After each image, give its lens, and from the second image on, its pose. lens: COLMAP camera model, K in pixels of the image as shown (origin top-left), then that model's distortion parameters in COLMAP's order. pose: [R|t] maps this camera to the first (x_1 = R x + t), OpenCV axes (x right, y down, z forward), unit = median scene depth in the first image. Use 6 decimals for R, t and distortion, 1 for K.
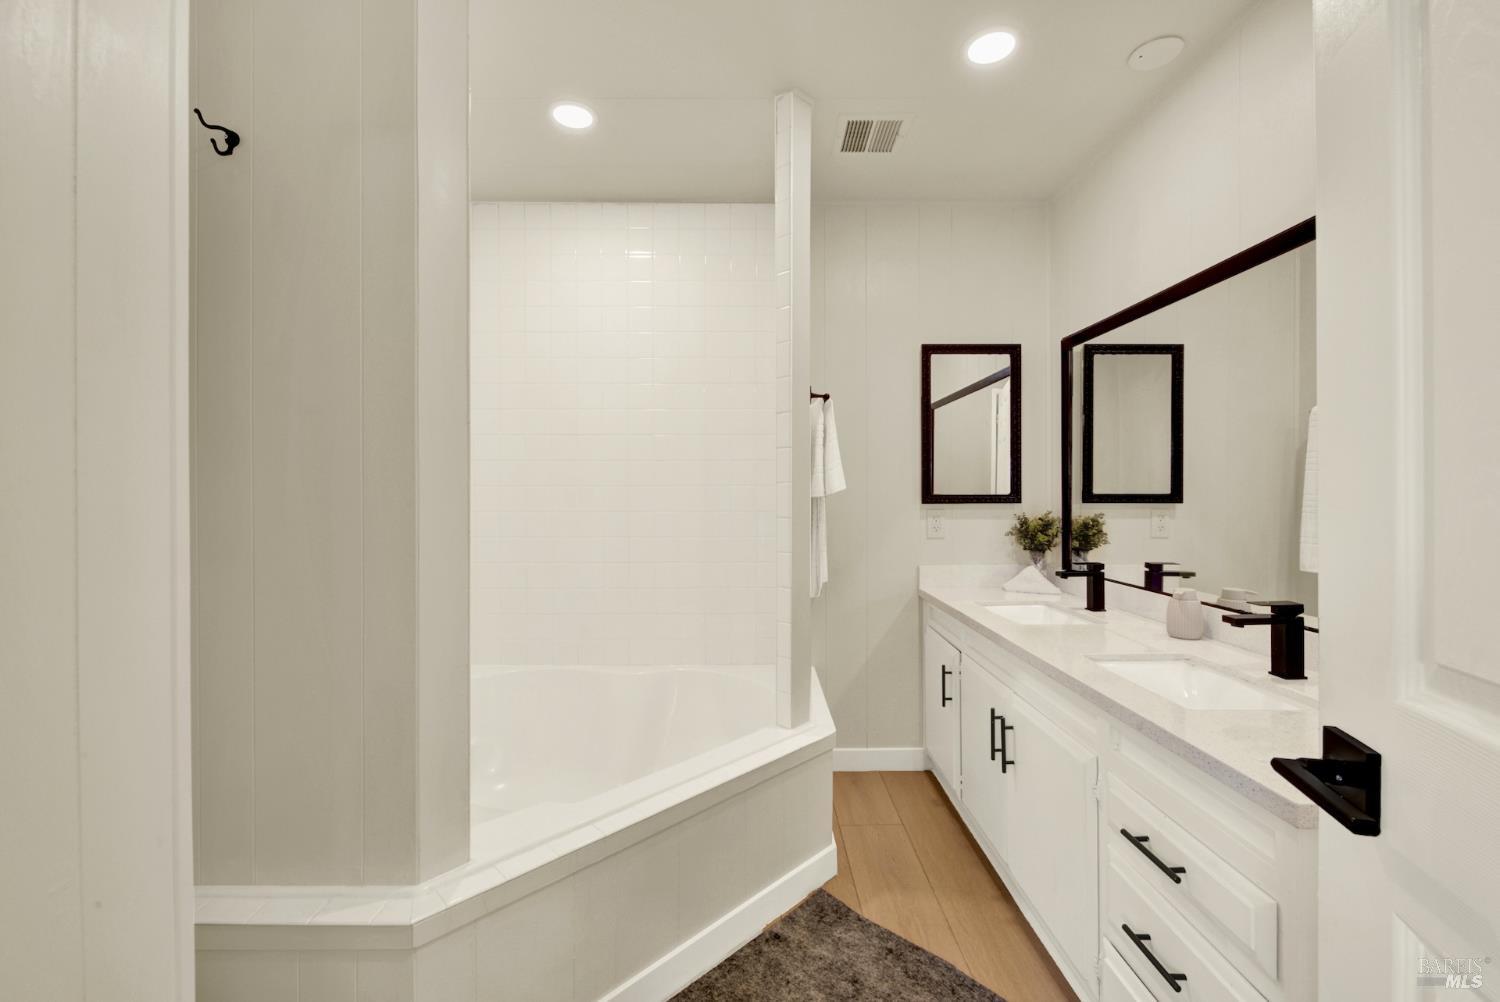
lens RADIAL K [[618.2, 0, 752.2], [0, 618.2, 493.4], [0, 0, 1]] dist [-0.001392, -0.000439]
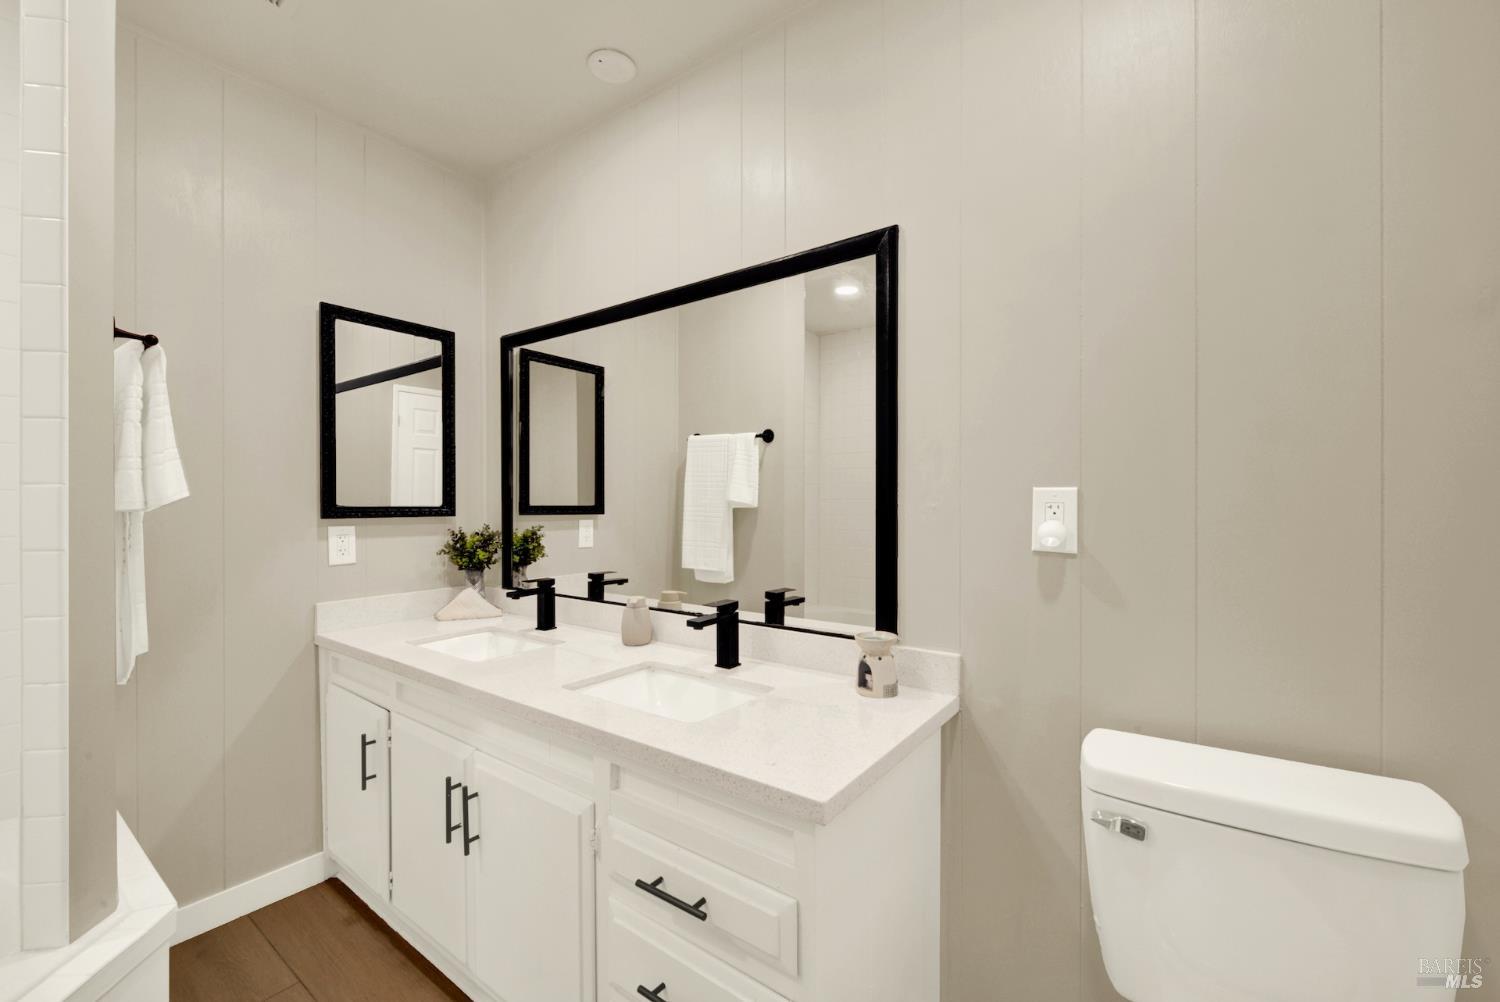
lens RADIAL K [[605.0, 0, 748.5], [0, 605.0, 504.3], [0, 0, 1]] dist [-0.002447, -0.001111]
pose [[0.589212, 0.001436, 0.807977, -0.007222], [-0.001001, 0.999999, -0.001047, -0.000402], [-0.807978, -0.000192, 0.589213, 0.189112]]
